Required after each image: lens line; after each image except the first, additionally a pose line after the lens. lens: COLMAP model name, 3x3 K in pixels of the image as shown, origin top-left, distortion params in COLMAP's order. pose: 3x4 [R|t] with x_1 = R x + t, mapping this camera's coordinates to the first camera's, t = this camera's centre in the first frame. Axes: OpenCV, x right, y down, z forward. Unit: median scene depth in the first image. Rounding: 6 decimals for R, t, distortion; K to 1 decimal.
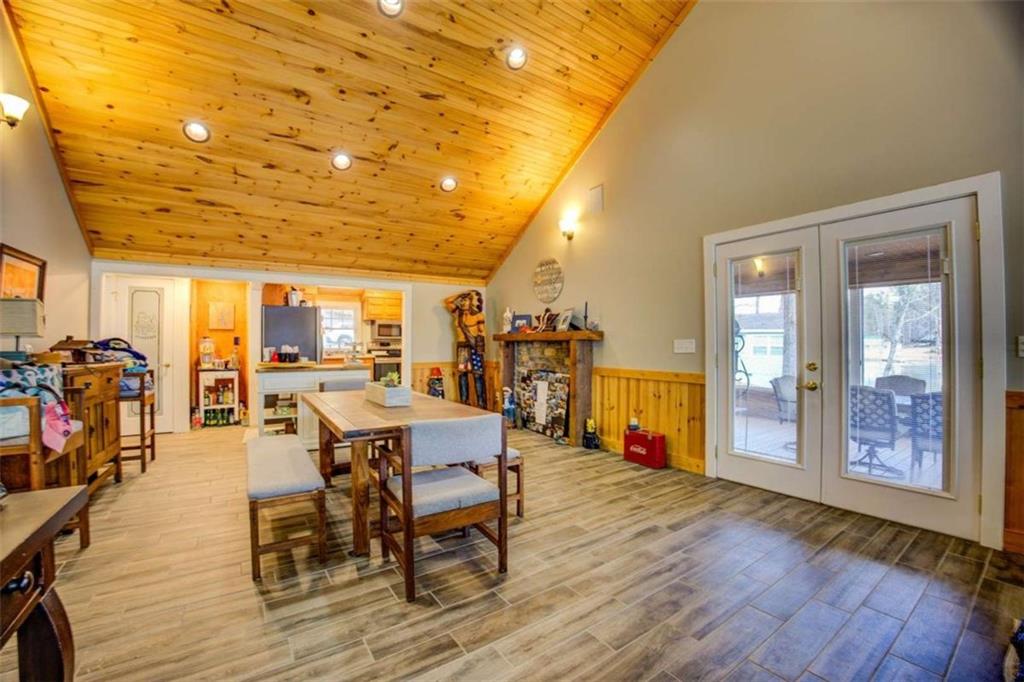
lens RADIAL K [[416.7, 0, 511.6], [0, 416.7, 334.3], [0, 0, 1]] dist [-0.071362, 0.014479]
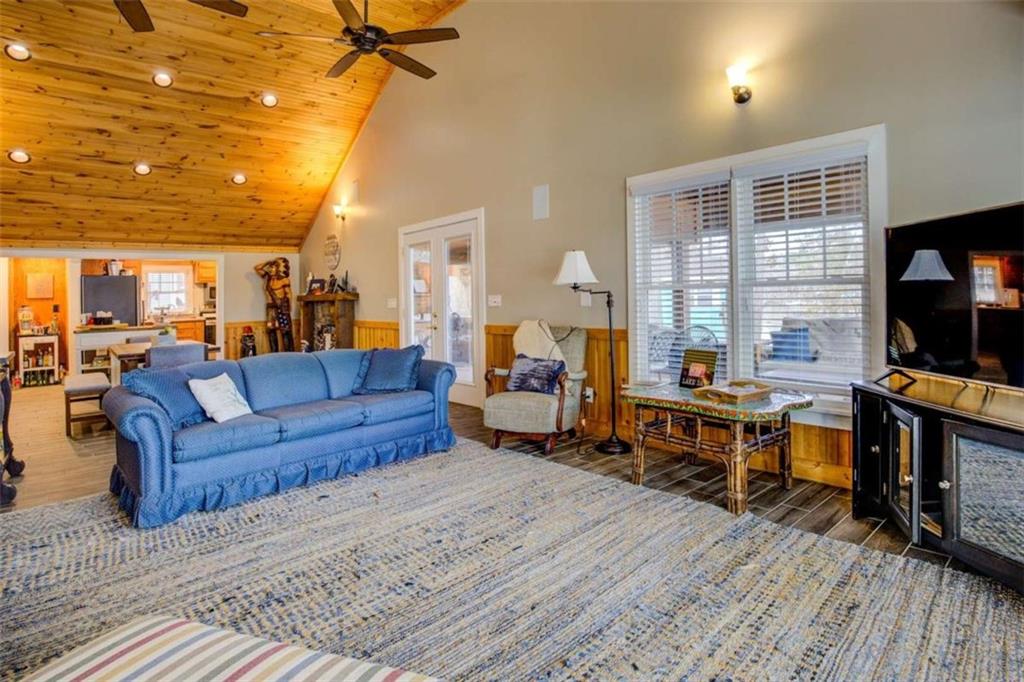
lens RADIAL K [[536.2, 0, 515.4], [0, 536.2, 275.4], [0, 0, 1]] dist [-0.047718, 0.016127]
pose [[0.991517, -0.024189, 0.127709, 0.412962], [0.026570, 0.999503, -0.016972, -0.017545], [-0.127235, 0.020222, 0.991666, -0.617754]]
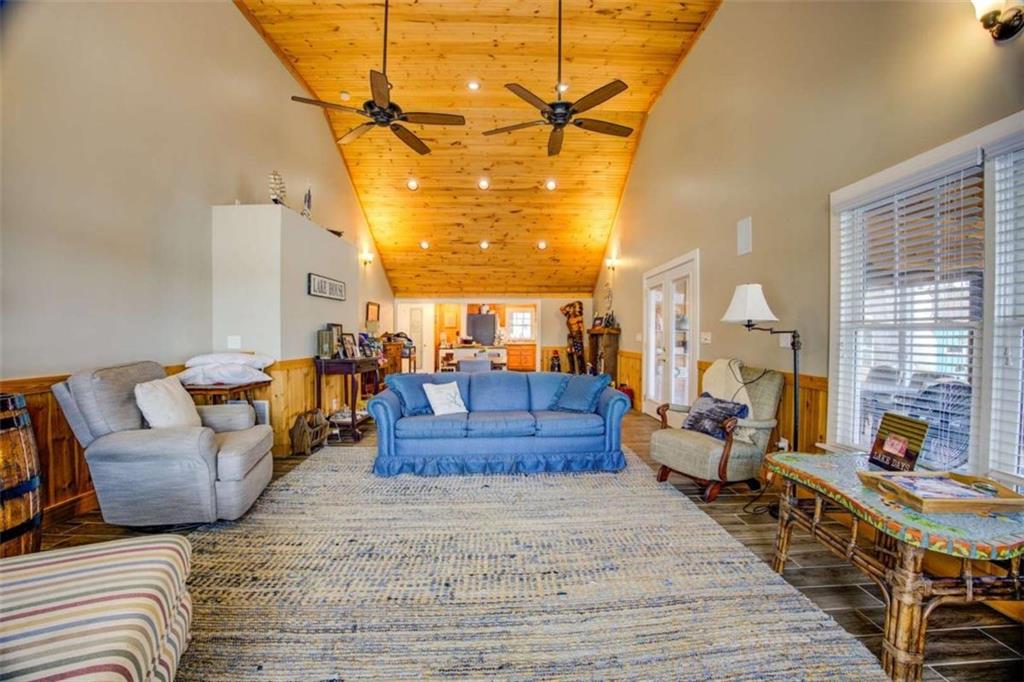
lens RADIAL K [[403.2, 0, 513.4], [0, 403.2, 326.9], [0, 0, 1]] dist [-0.068536, 0.012627]
pose [[0.843822, -0.006913, -0.536579, 0.590456], [0.007703, 0.999970, -0.000770, -0.011845], [0.536568, -0.003484, 0.843850, -0.469157]]
